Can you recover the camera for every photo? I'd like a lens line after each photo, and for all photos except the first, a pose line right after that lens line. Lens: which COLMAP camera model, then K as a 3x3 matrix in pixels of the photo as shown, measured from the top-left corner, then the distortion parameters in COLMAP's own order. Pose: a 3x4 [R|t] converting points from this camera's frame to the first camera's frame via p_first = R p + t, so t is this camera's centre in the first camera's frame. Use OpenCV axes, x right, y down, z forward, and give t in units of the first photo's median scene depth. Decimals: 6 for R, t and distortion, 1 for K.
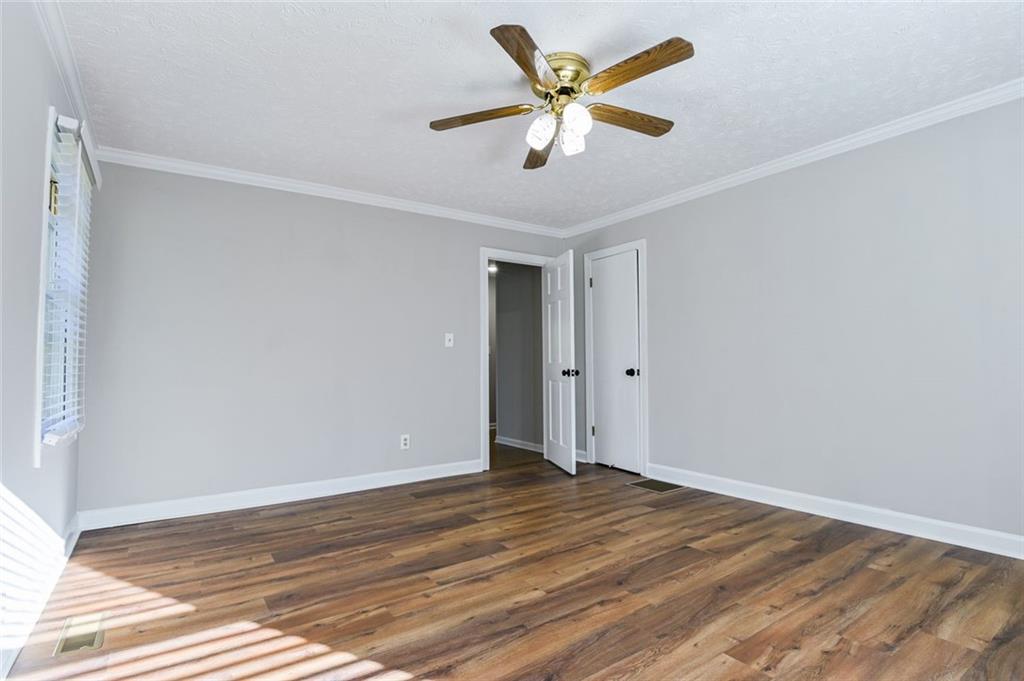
lens RADIAL K [[501.7, 0, 492.4], [0, 501.7, 342.2], [0, 0, 1]] dist [-0.018152, -0.000602]
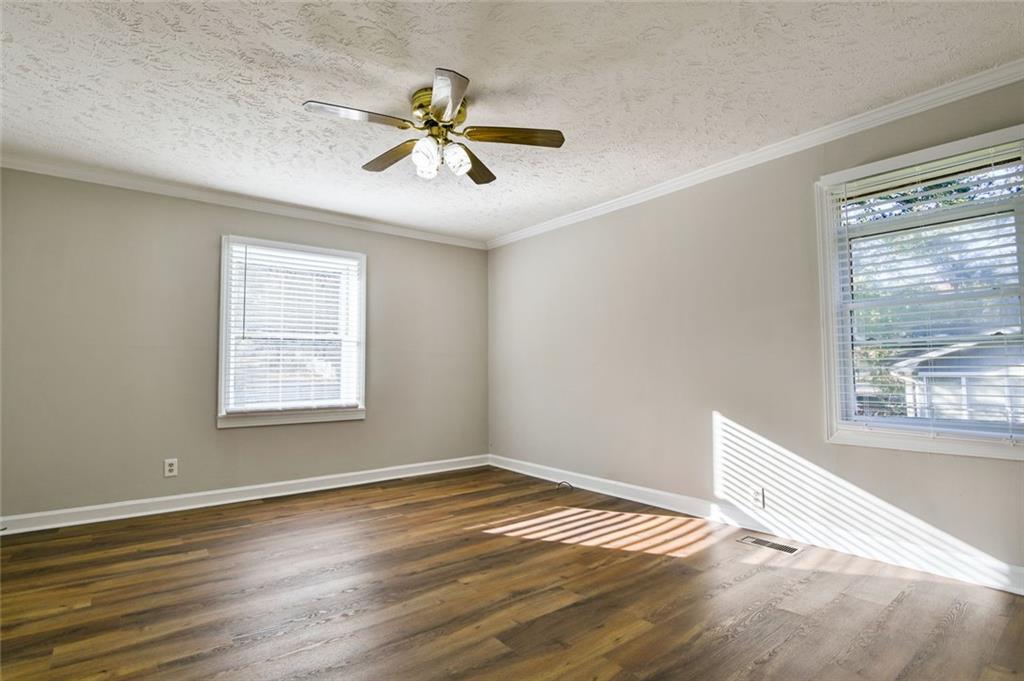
lens RADIAL K [[501.8, 0, 512.0], [0, 501.8, 340.5], [0, 0, 1]] dist [-0.018504, -0.000286]
pose [[-0.994704, 0.008346, -0.102441, 0.078940], [0.019388, 0.994040, -0.107279, 0.078968], [0.100935, -0.108697, -0.988937, 1.767528]]
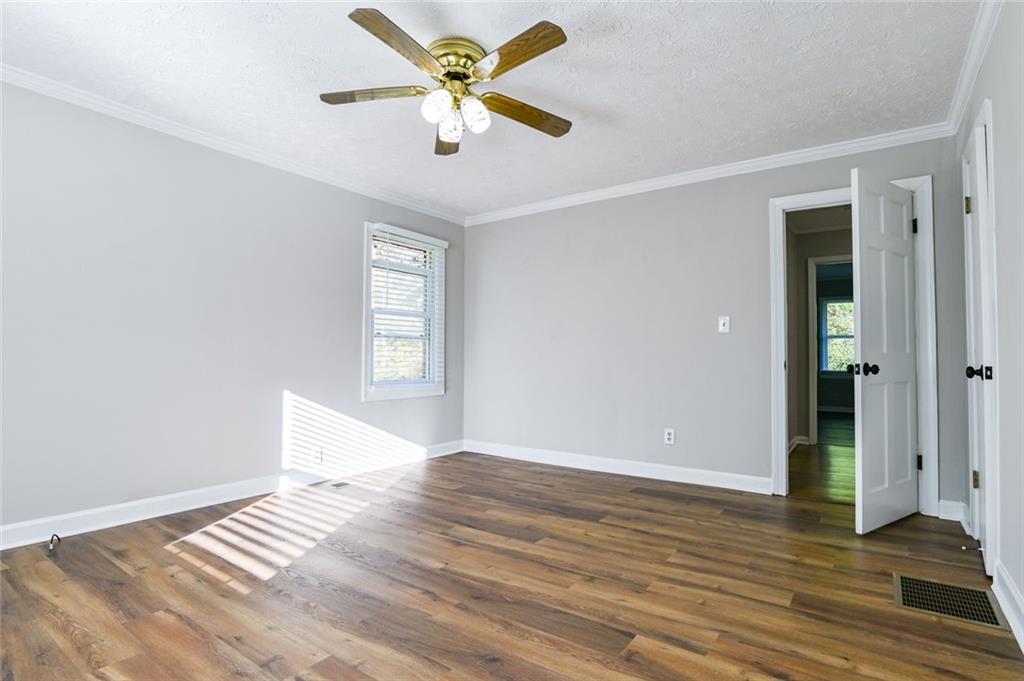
lens RADIAL K [[501.8, 0, 512.0], [0, 501.8, 340.5], [0, 0, 1]] dist [-0.018504, -0.000286]
pose [[0.356661, -0.017806, -0.934064, 0.951053], [0.035580, 0.999352, -0.005465, 0.024580], [0.933556, -0.031285, 0.357063, 0.637498]]
